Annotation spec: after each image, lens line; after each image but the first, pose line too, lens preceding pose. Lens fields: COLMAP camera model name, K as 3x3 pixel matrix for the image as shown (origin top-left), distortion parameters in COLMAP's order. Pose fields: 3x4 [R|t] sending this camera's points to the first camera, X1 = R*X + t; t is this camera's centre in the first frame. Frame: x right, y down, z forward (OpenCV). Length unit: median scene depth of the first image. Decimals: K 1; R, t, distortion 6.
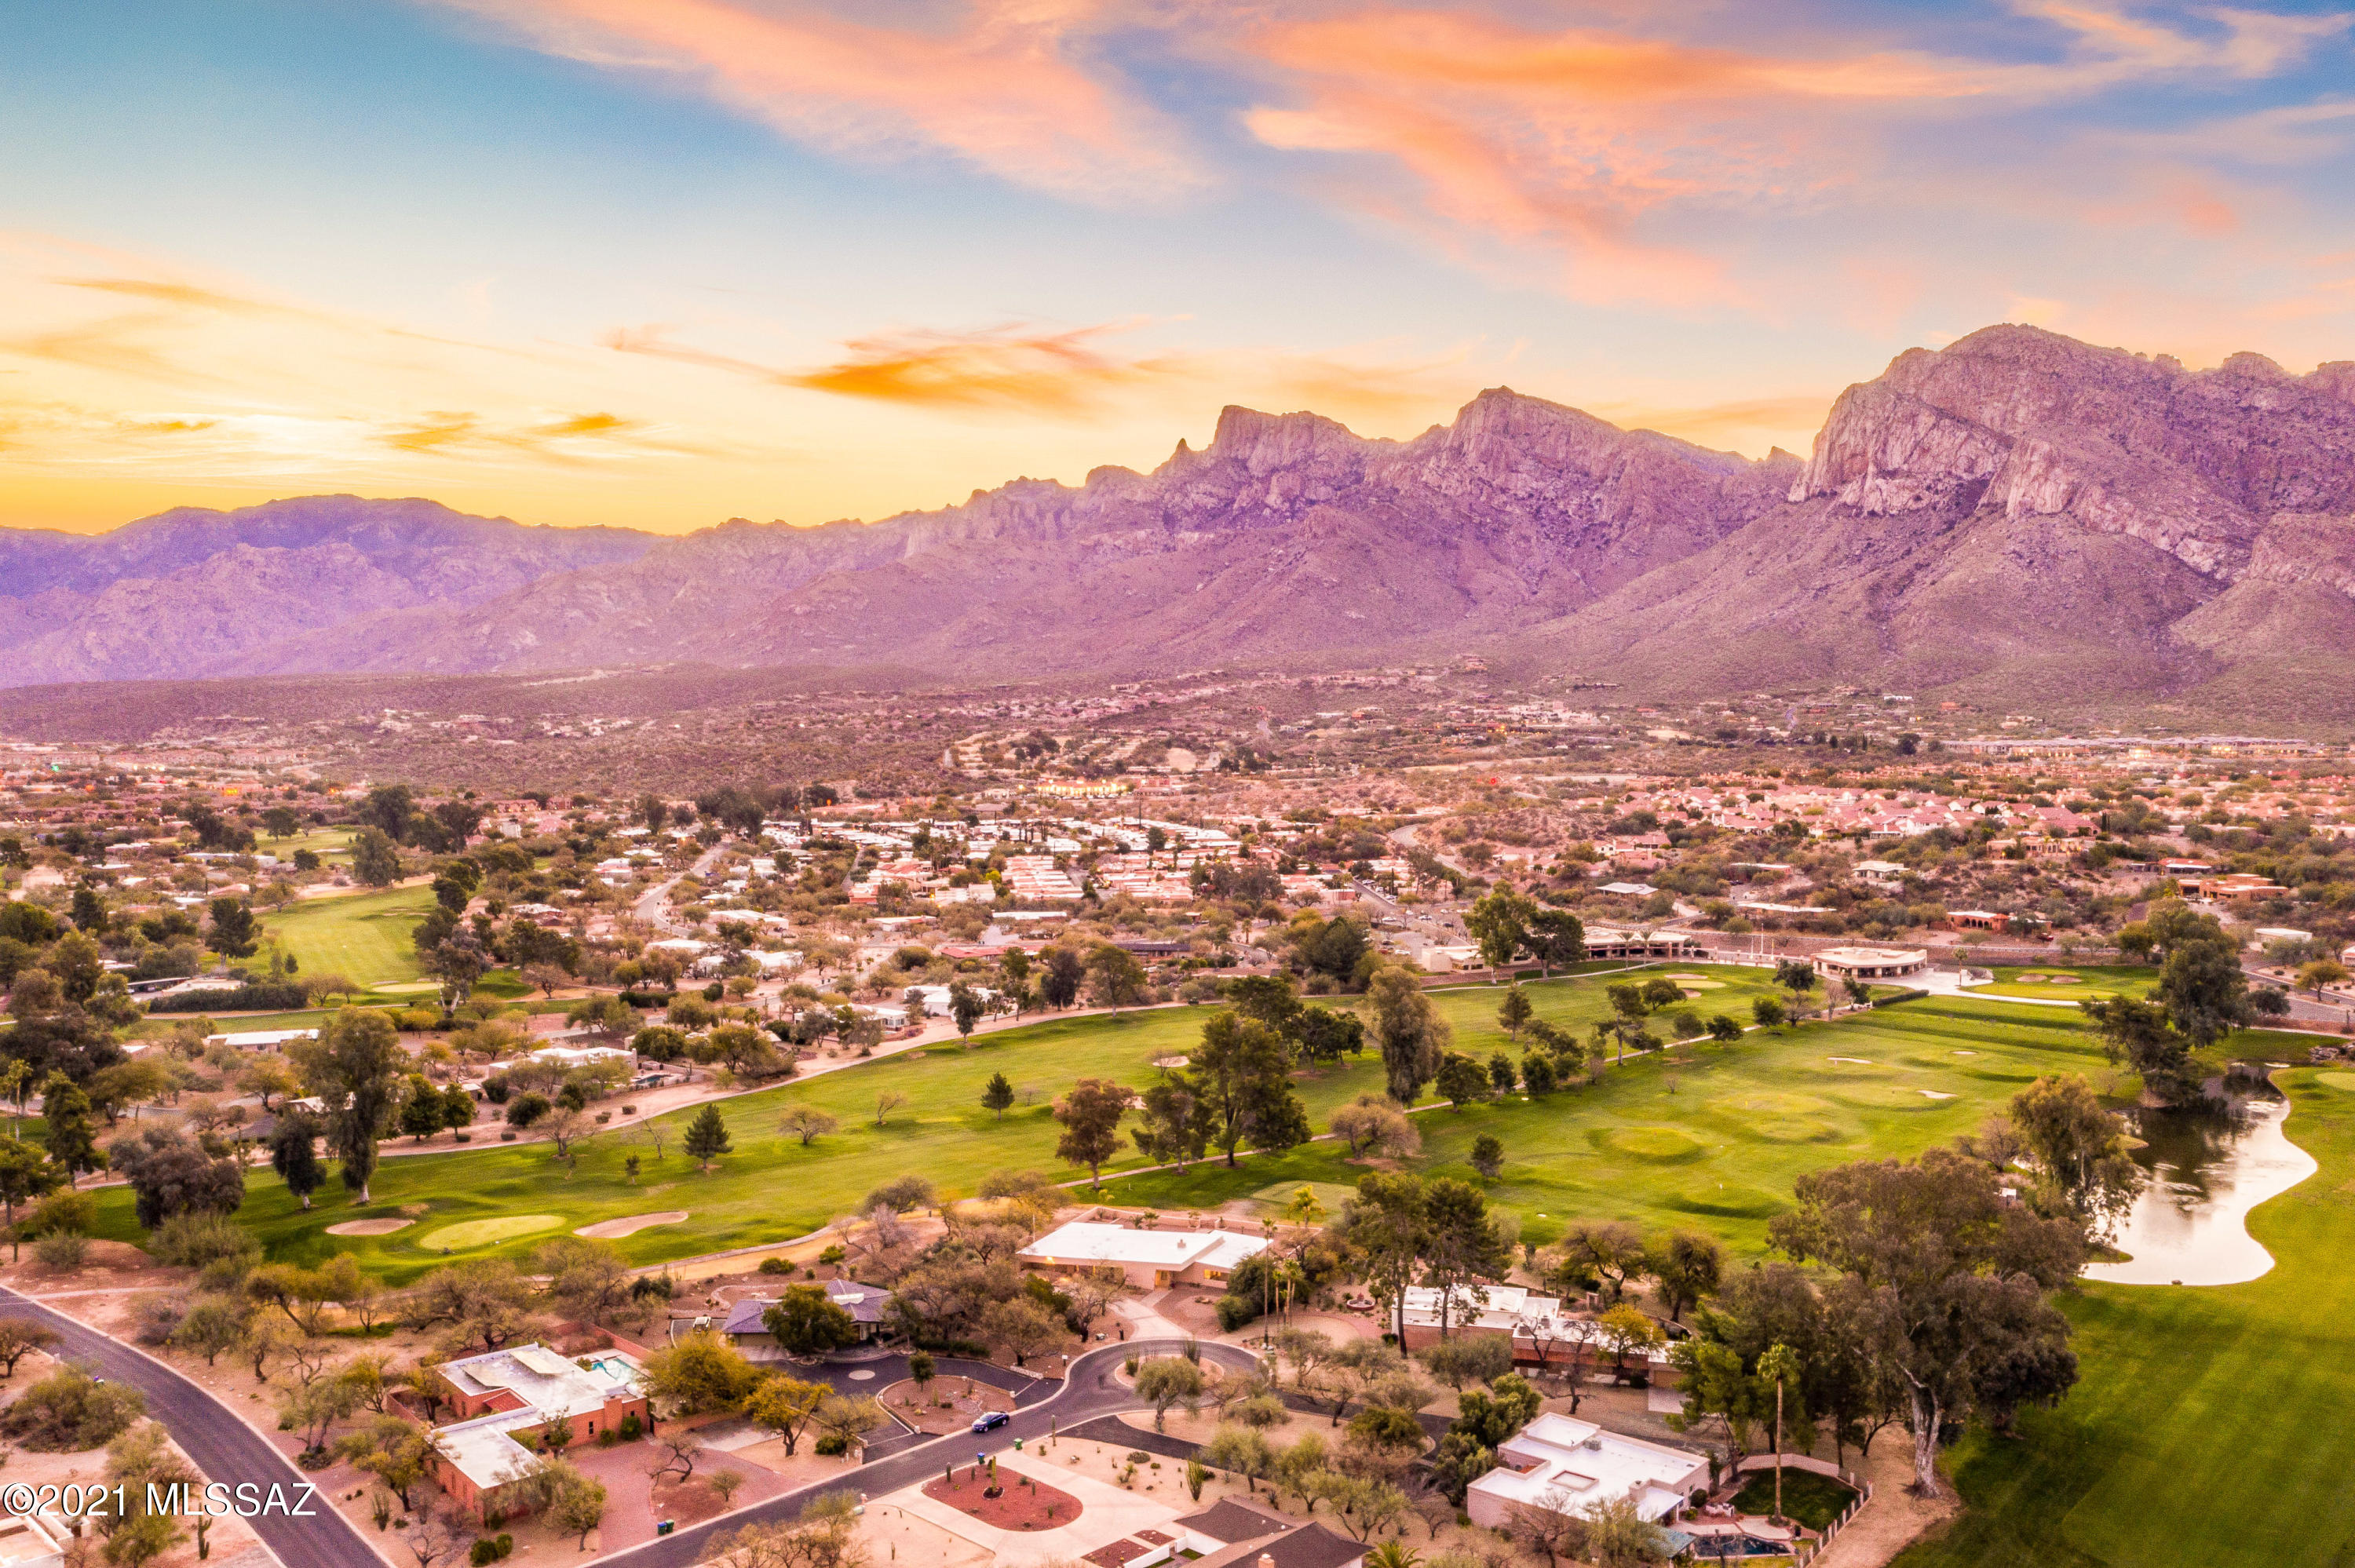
lens RADIAL K [[1816.5, 0, 1184.1], [0, 1816.5, 756.4], [0, 0, 1]] dist [-0.014091, 0.003019]
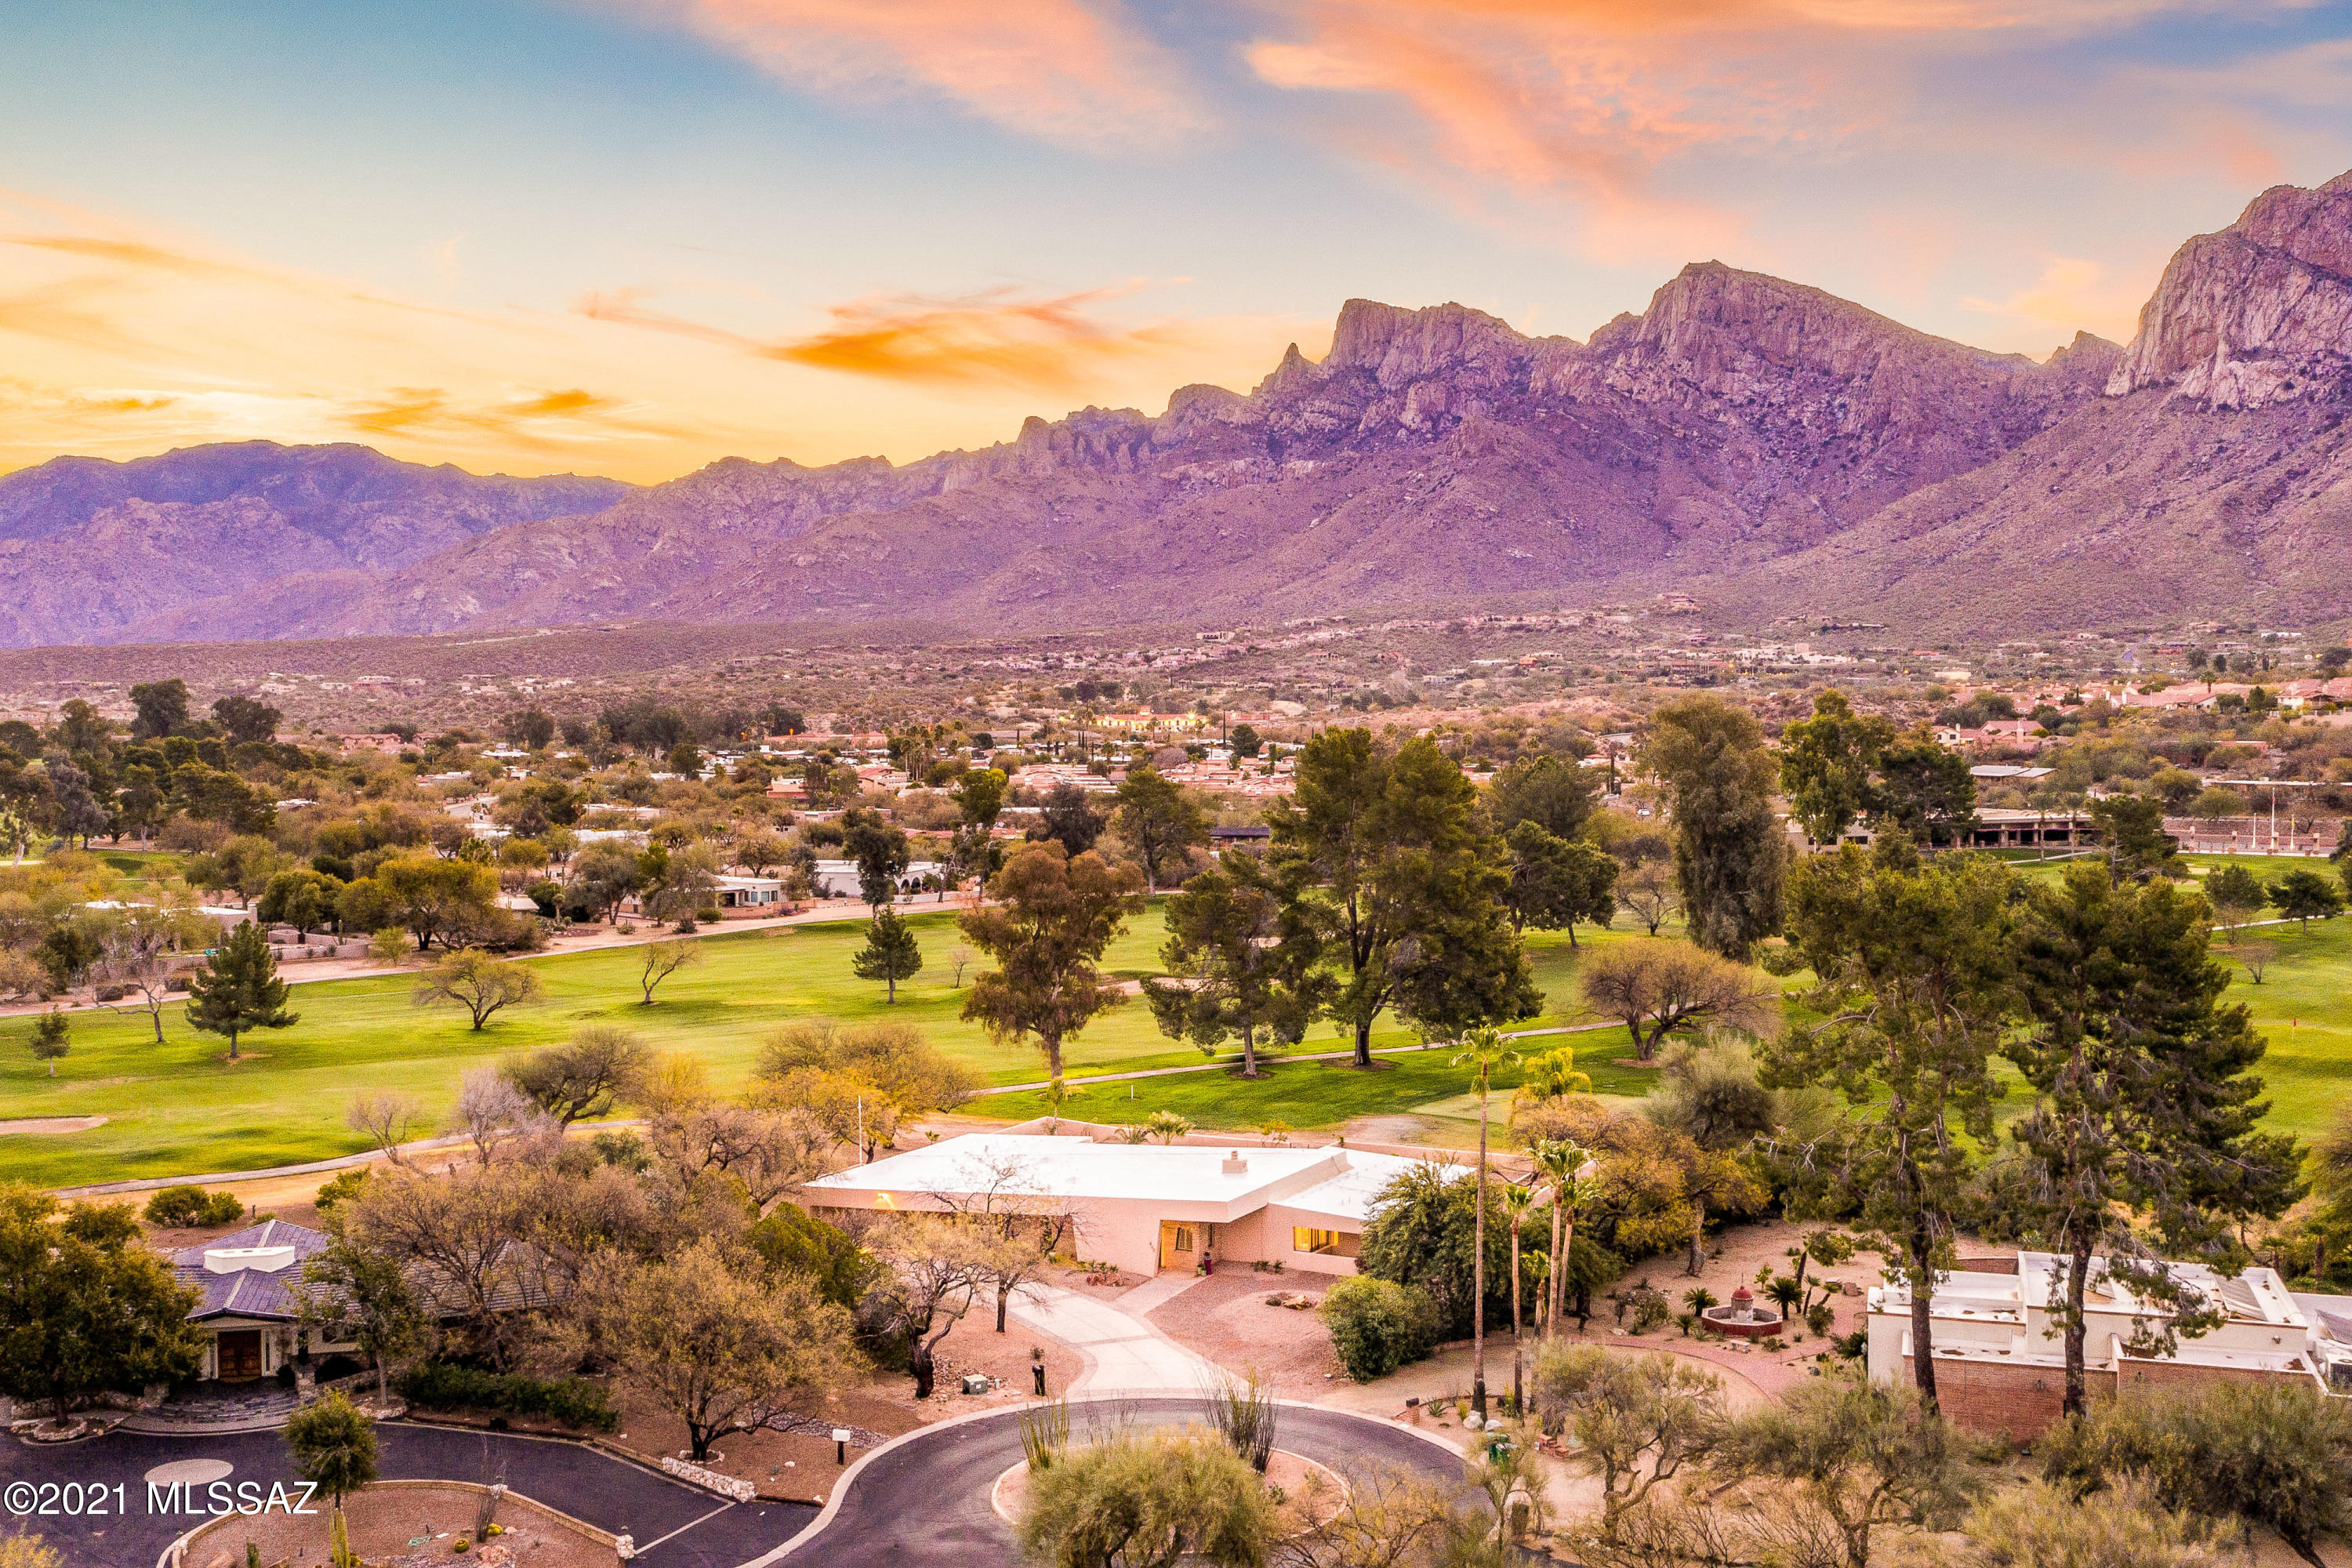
lens RADIAL K [[1902.0, 0, 1168.8], [0, 1902.0, 904.9], [0, 0, 1]] dist [-0.010958, 0.005493]
pose [[0.997491, 0.000475, -0.070795, 0.004203], [-0.000475, 1.000000, 0.000005, 0.070431], [0.070795, 0.000029, 0.997491, 0.198825]]
